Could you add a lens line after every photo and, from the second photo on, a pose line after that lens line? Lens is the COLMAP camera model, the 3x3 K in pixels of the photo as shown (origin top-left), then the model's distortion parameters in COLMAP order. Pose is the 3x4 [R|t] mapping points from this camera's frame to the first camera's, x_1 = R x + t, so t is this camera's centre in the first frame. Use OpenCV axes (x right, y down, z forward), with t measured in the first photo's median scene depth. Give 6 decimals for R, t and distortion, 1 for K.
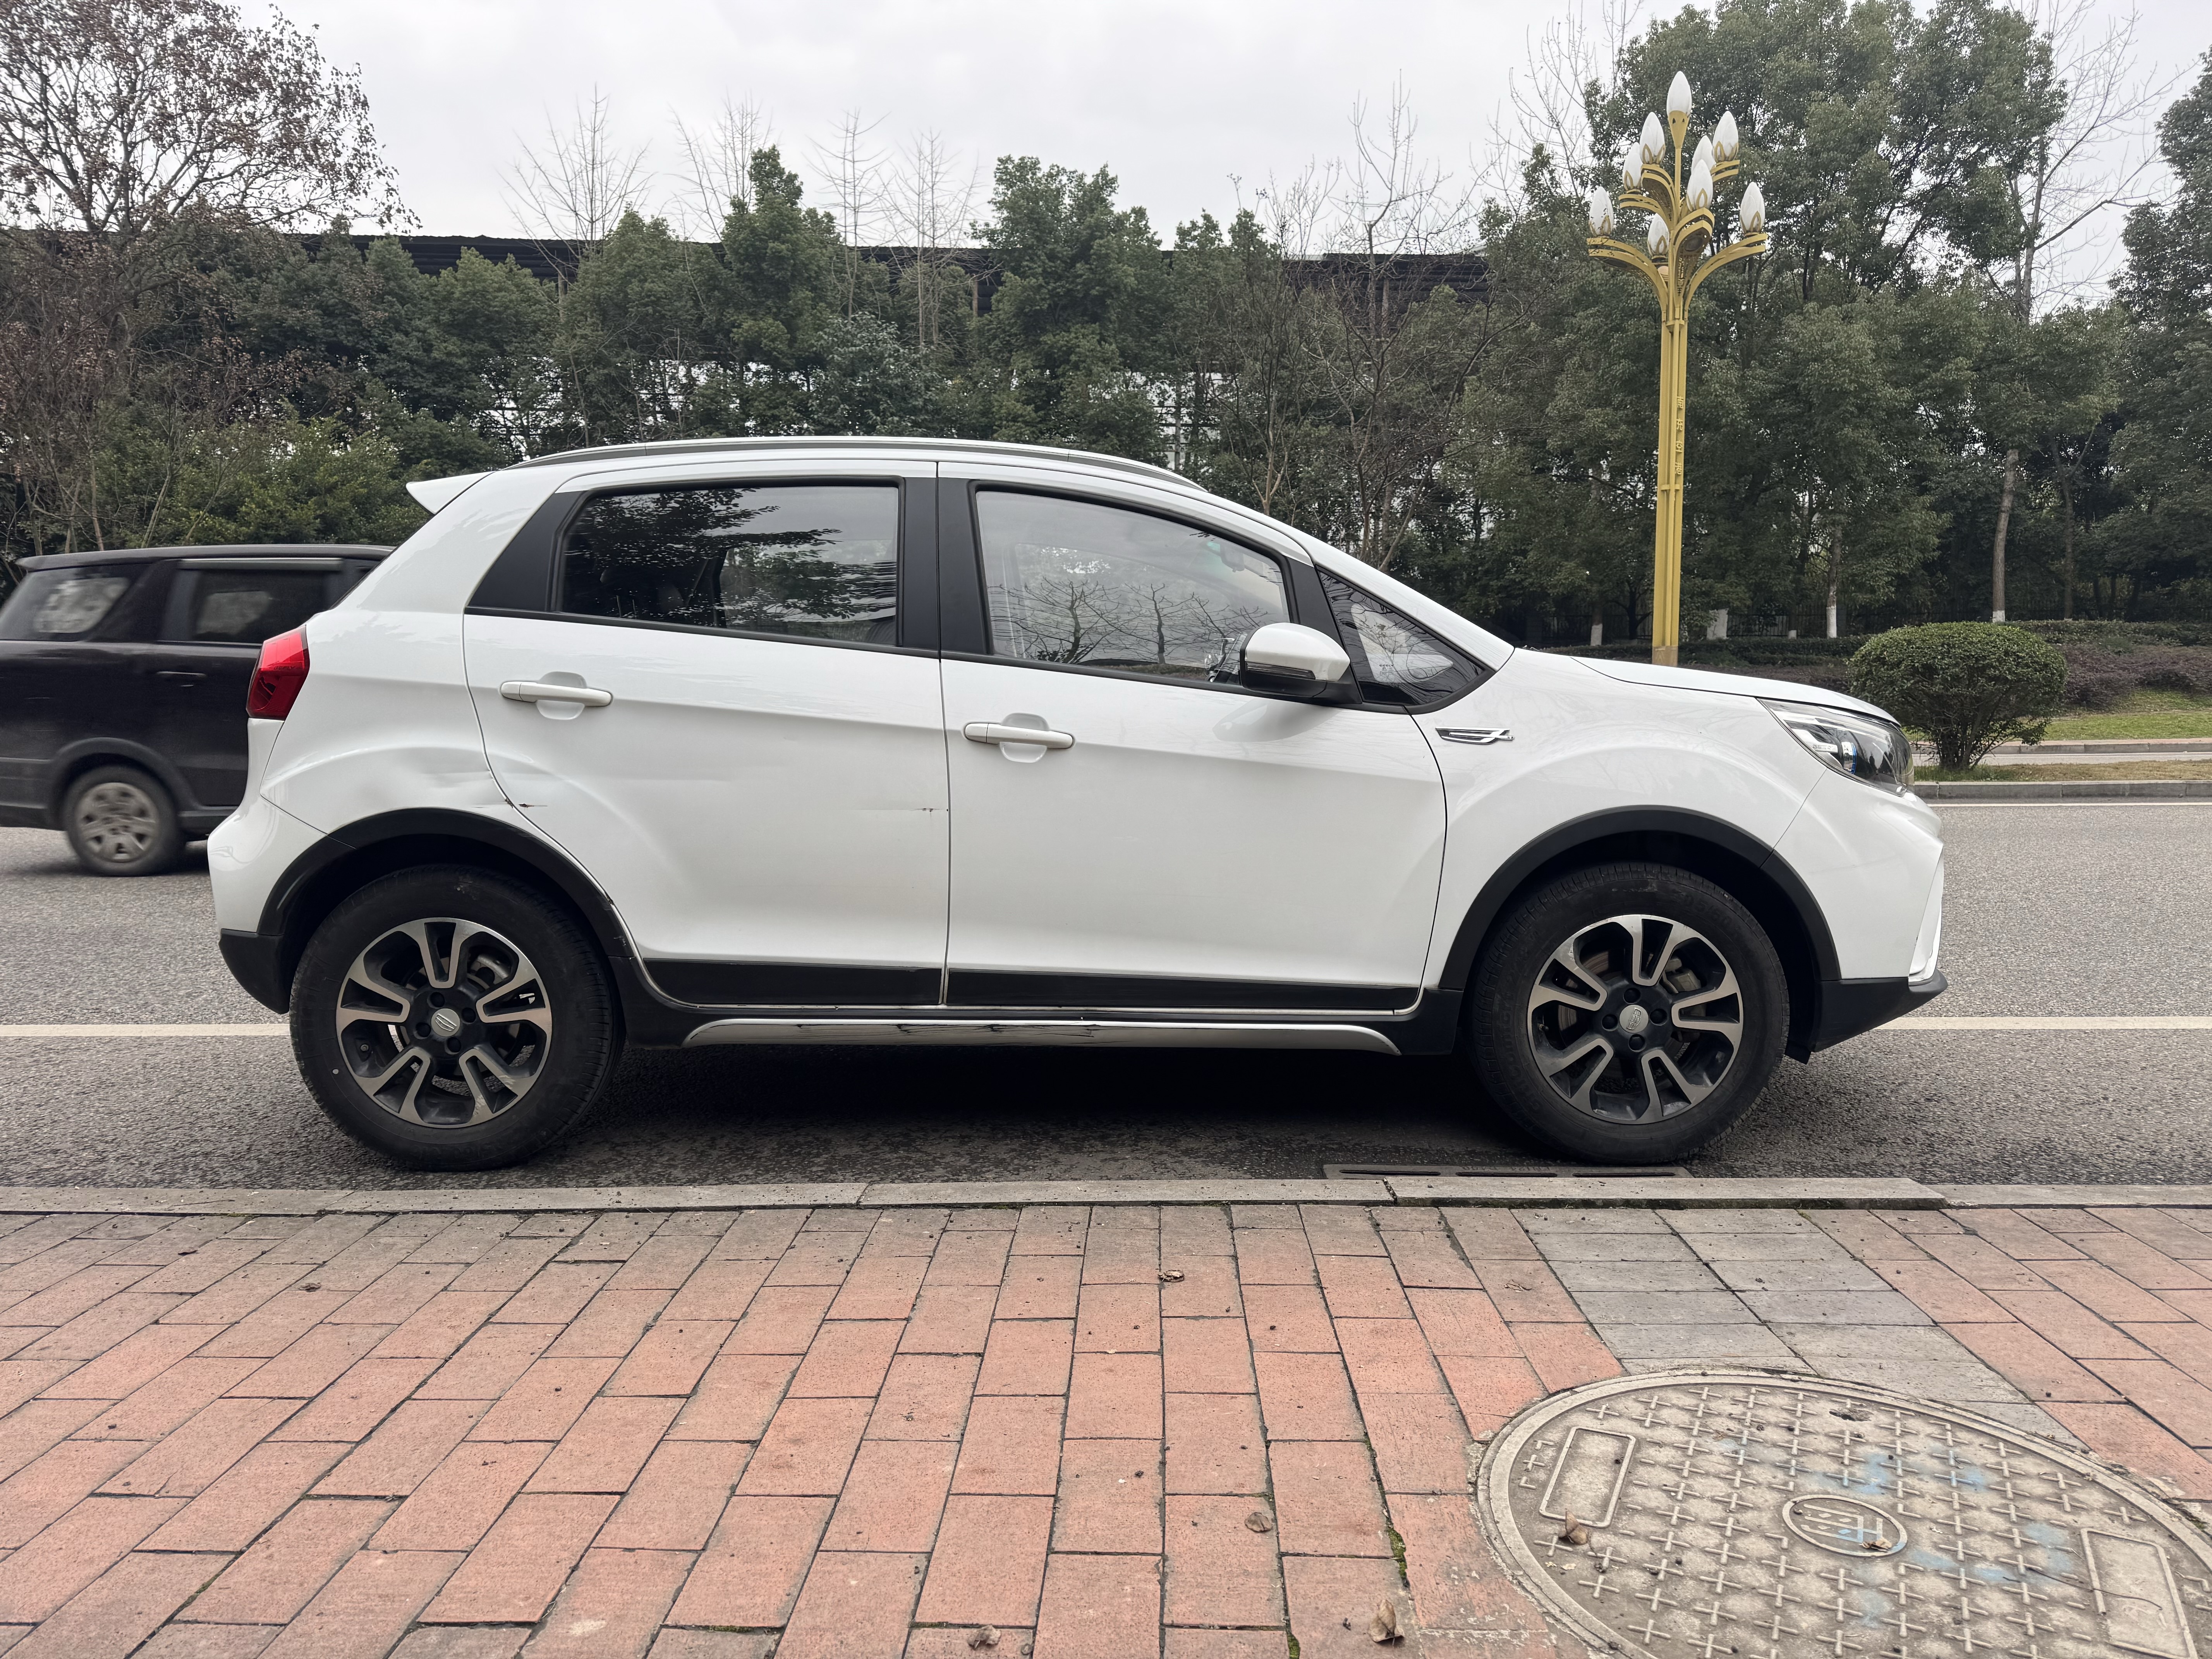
lens RADIAL K [[1556.5, 0, 1122.8], [0, 1556.5, 838.6], [0, 0, 1]] dist [0.037811, -0.040122]
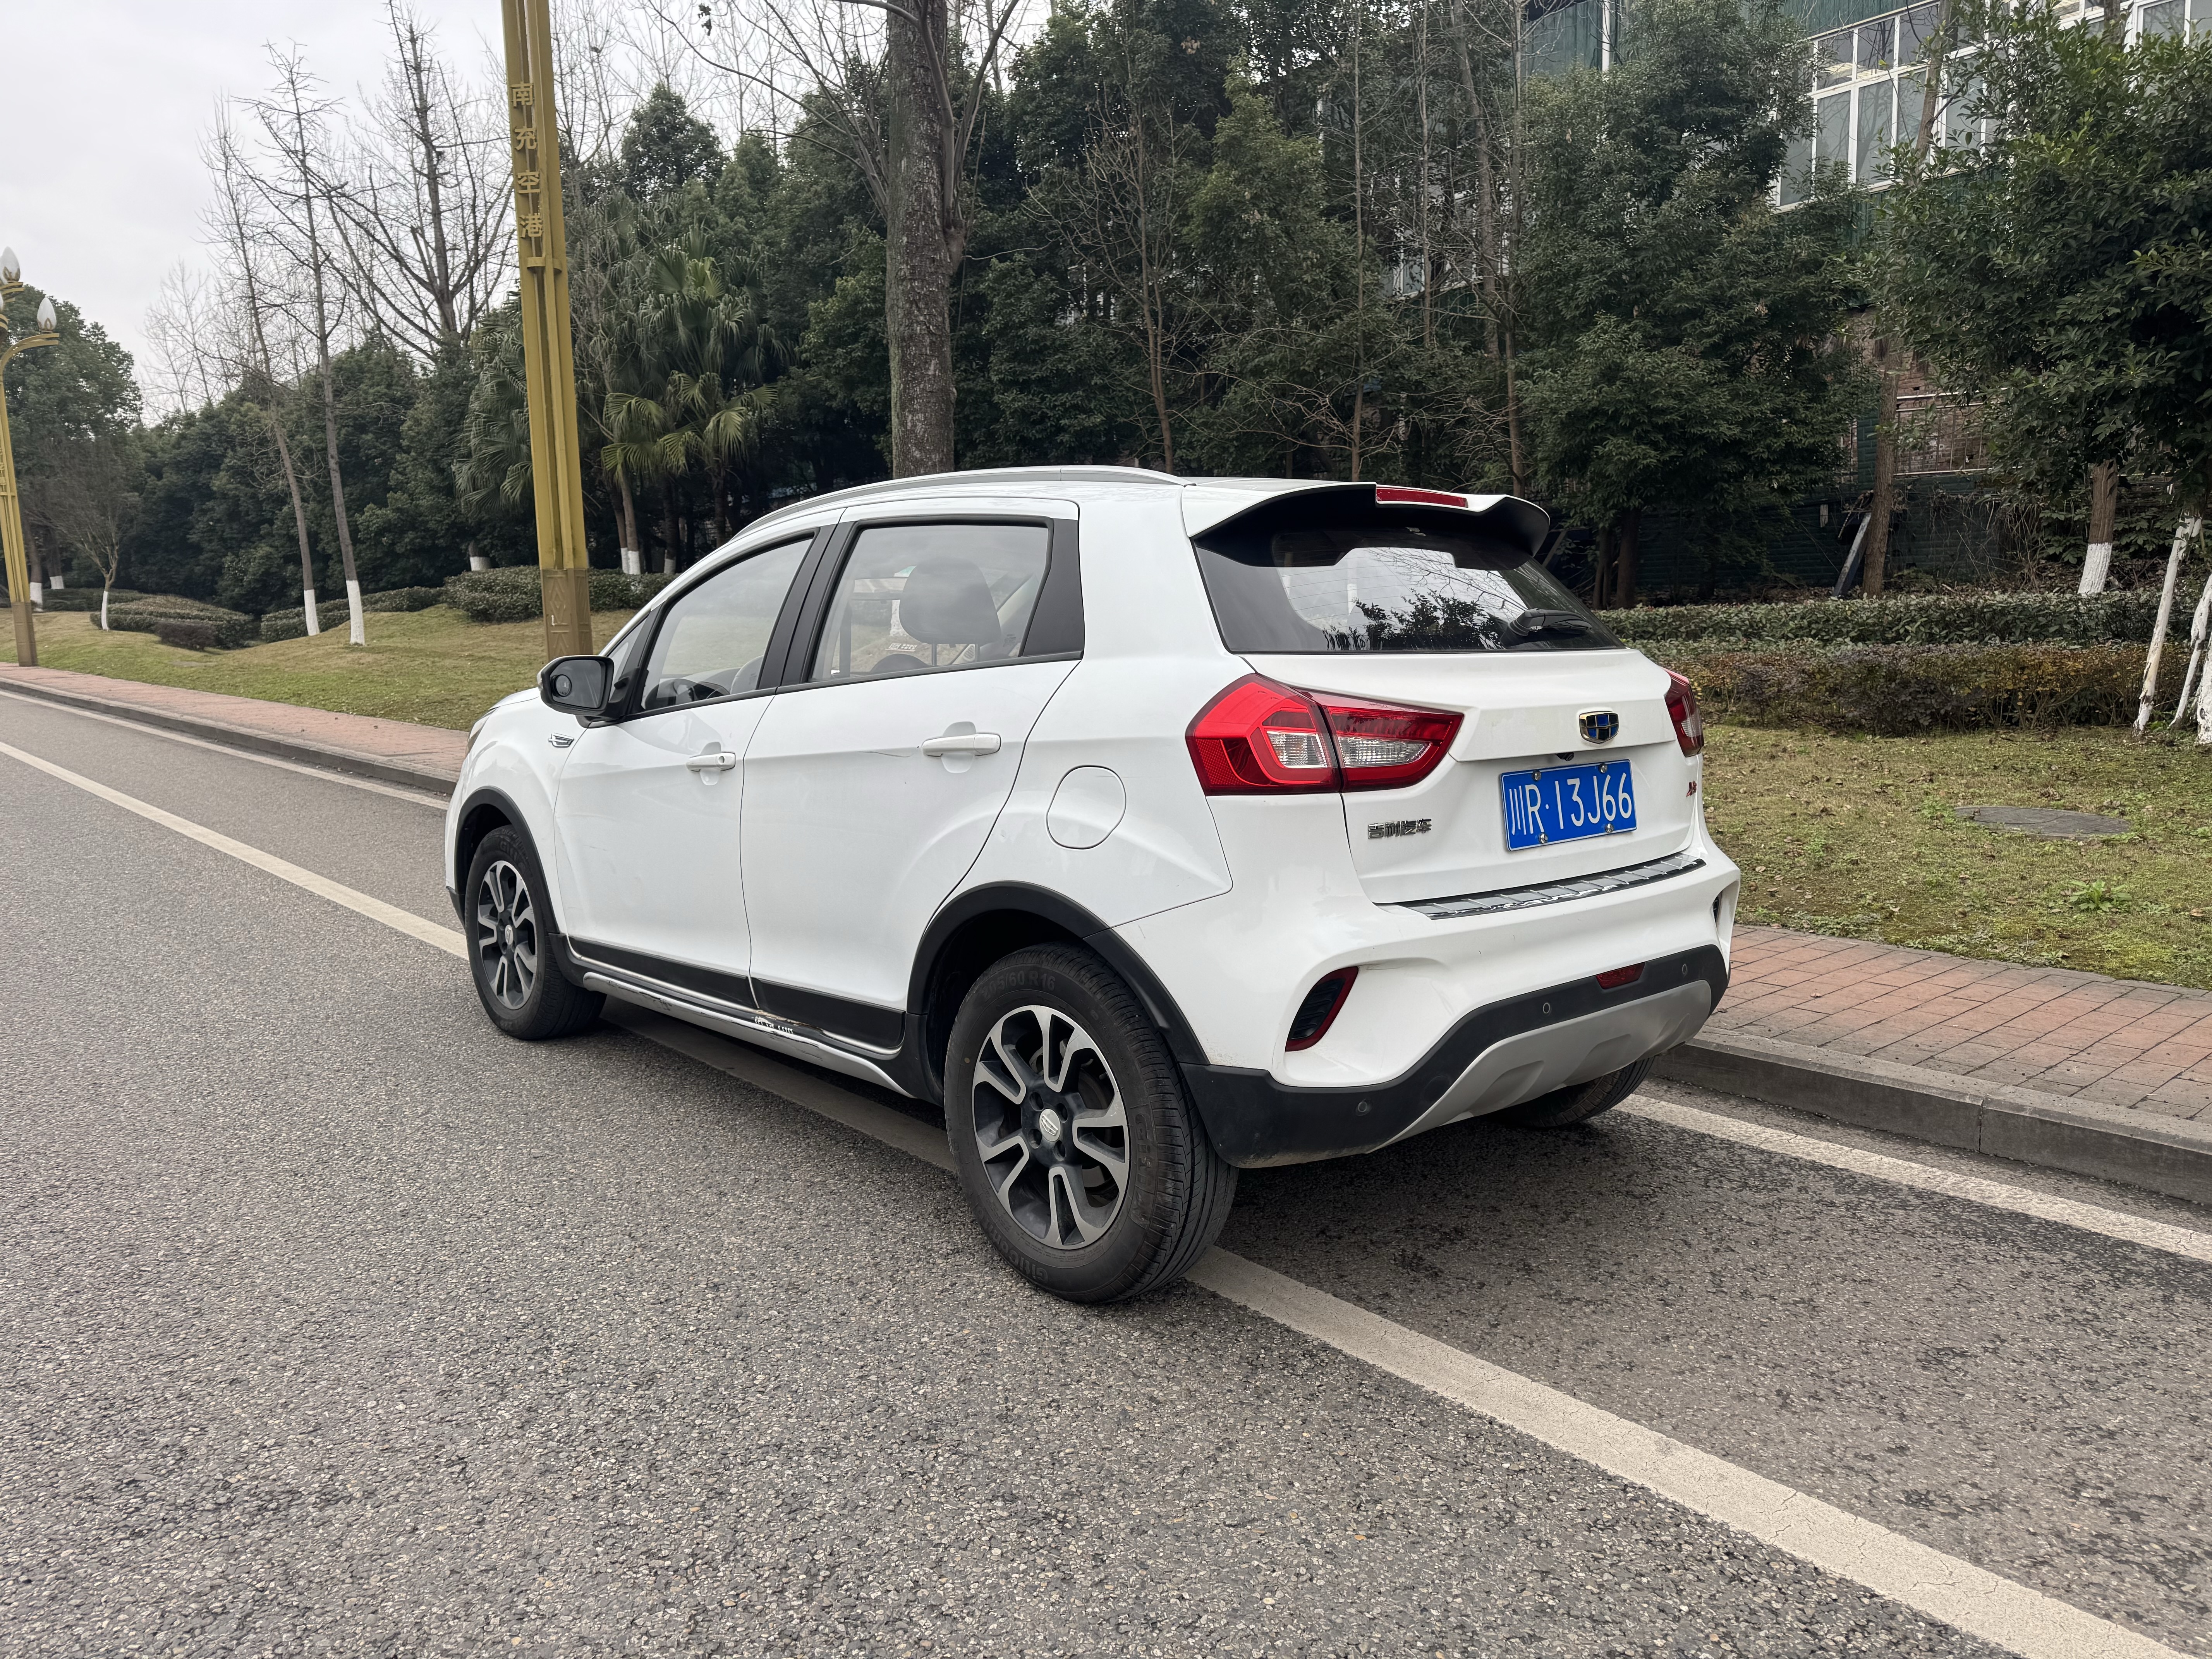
lens RADIAL K [[1556.5, 0, 1103.2], [0, 1556.5, 830.8], [0, 0, 1]] dist [0.037811, -0.040122]
pose [[-0.673256, -0.088771, 0.734061, -1.027978], [0.081319, 0.977856, 0.192836, -0.251200], [-0.734924, 0.189521, -0.651129, 1.922954]]
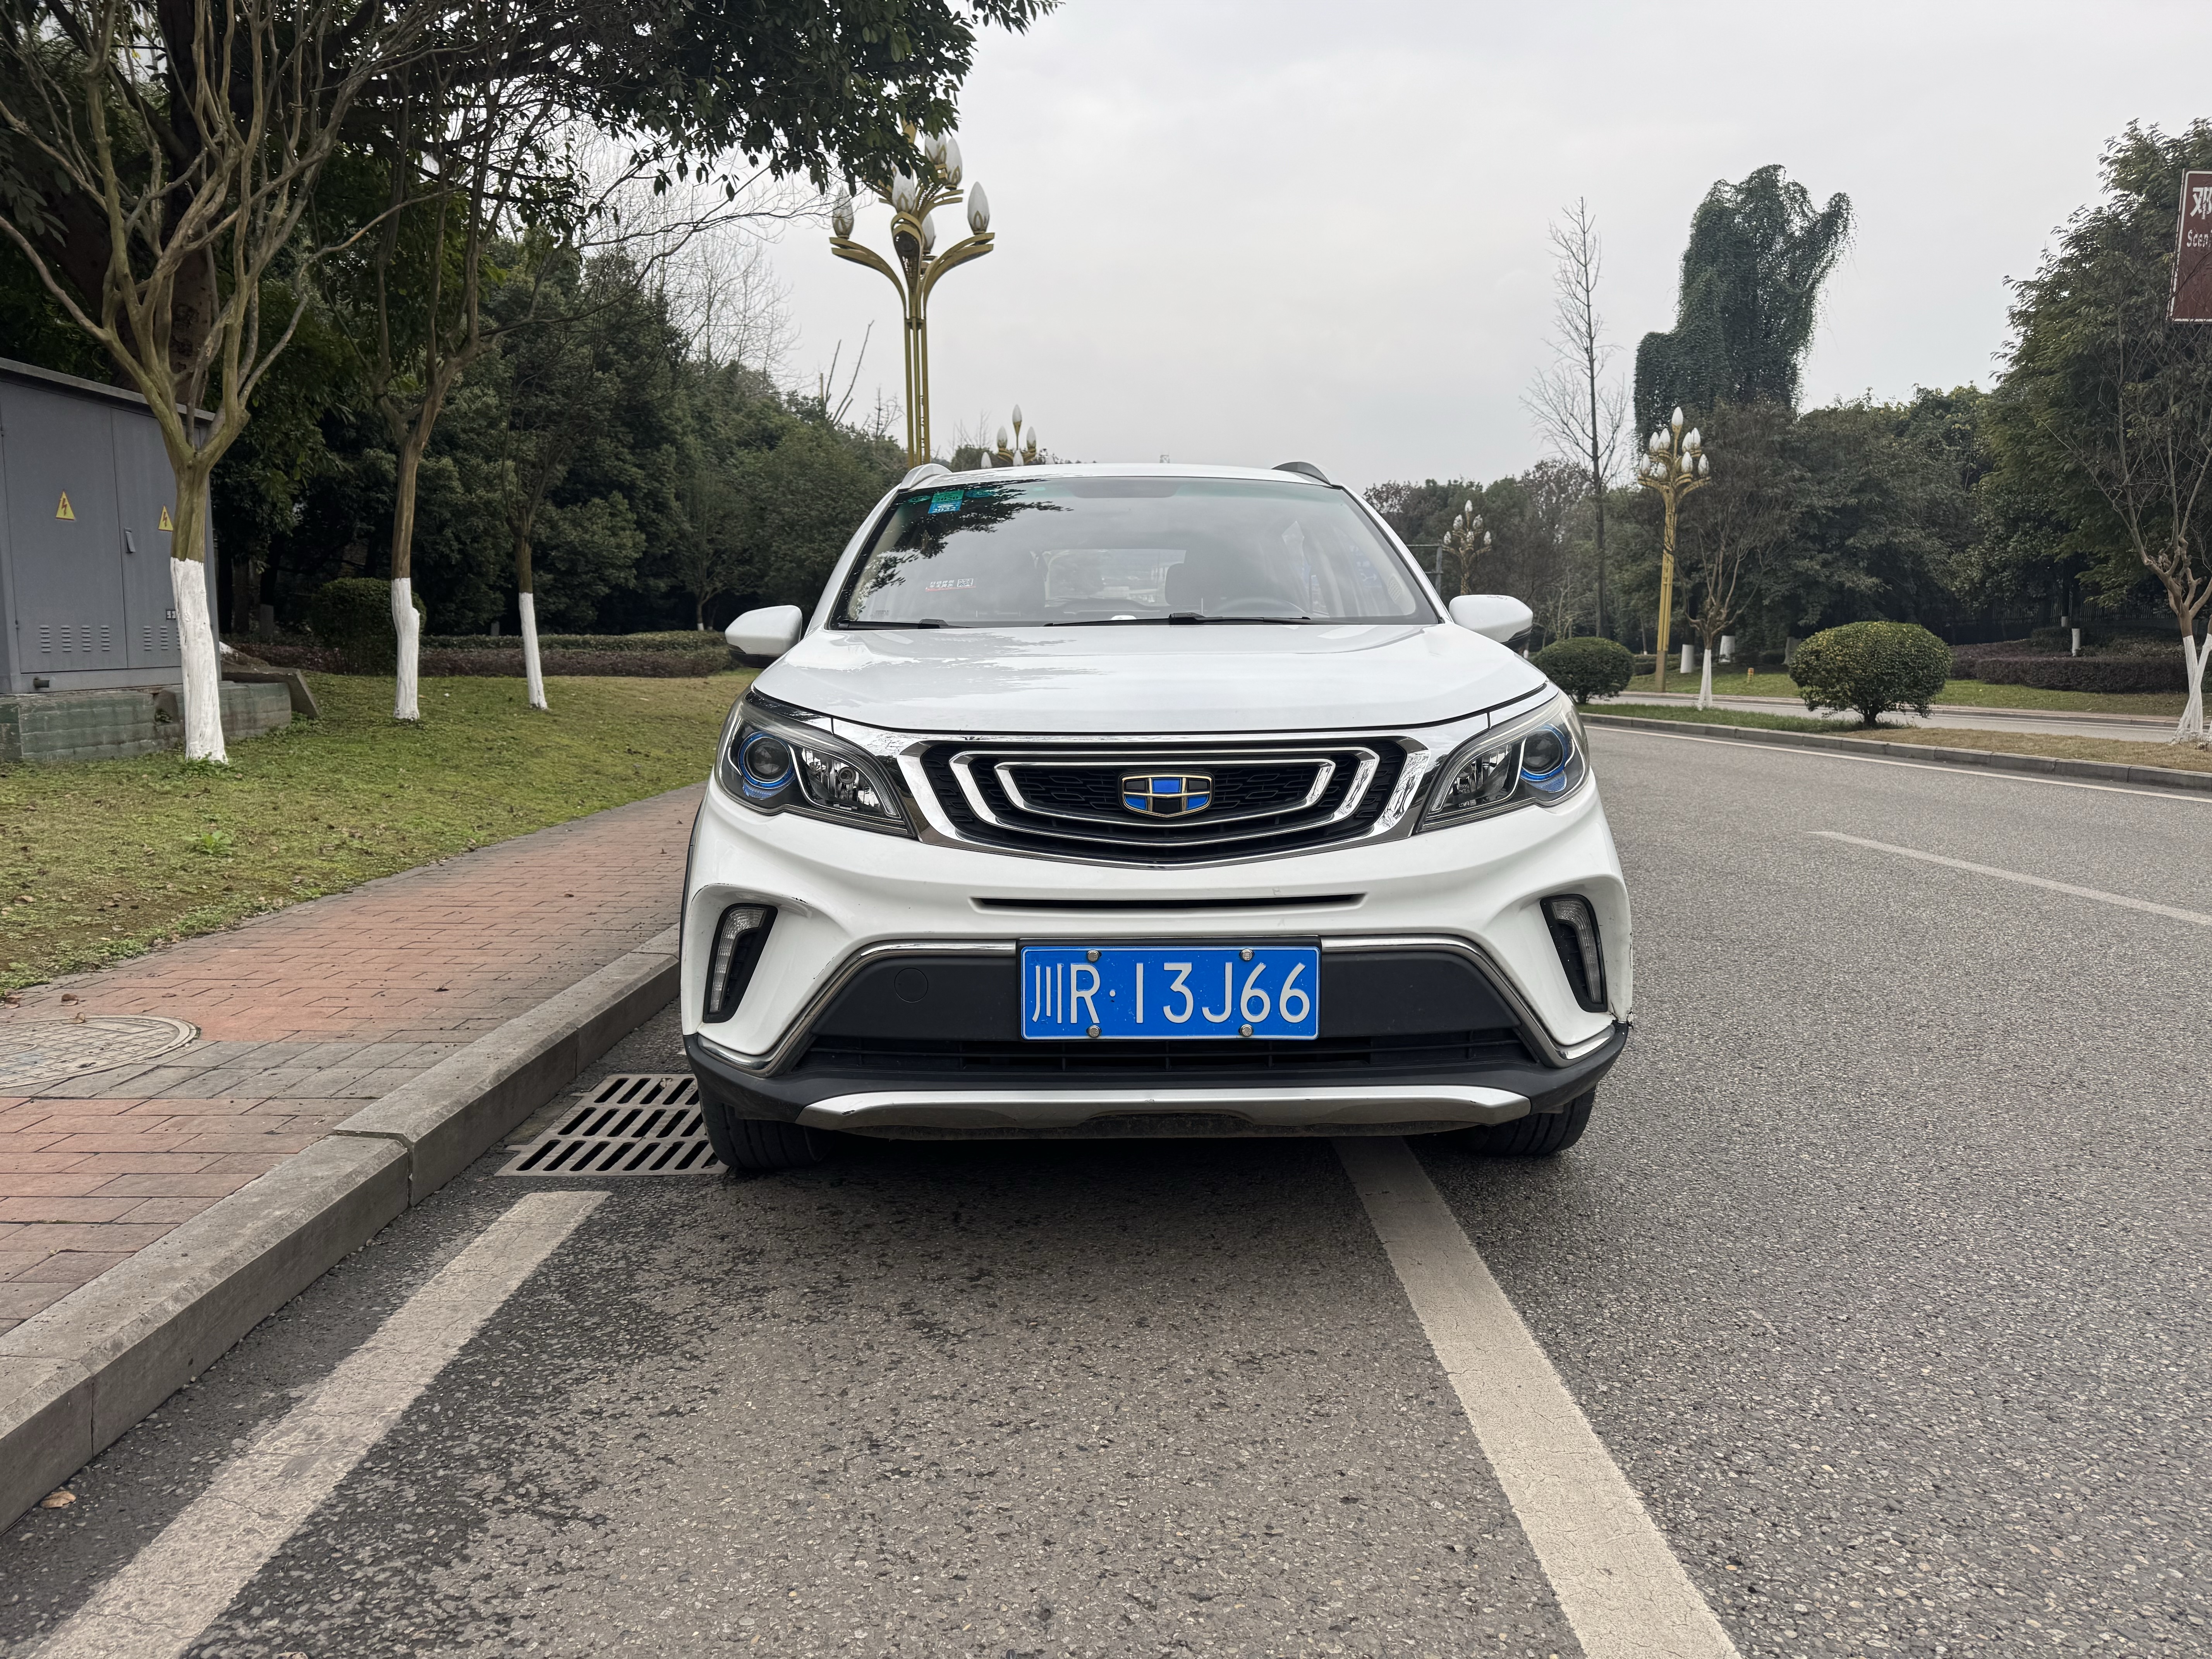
lens RADIAL K [[1556.5, 0, 1109.7], [0, 1556.5, 816.6], [0, 0, 1]] dist [0.037811, -0.040122]
pose [[0.027759, 0.103682, -0.994223, 1.222198], [-0.101406, 0.989767, 0.100386, -0.113441], [0.994458, 0.098034, 0.037989, 1.127152]]
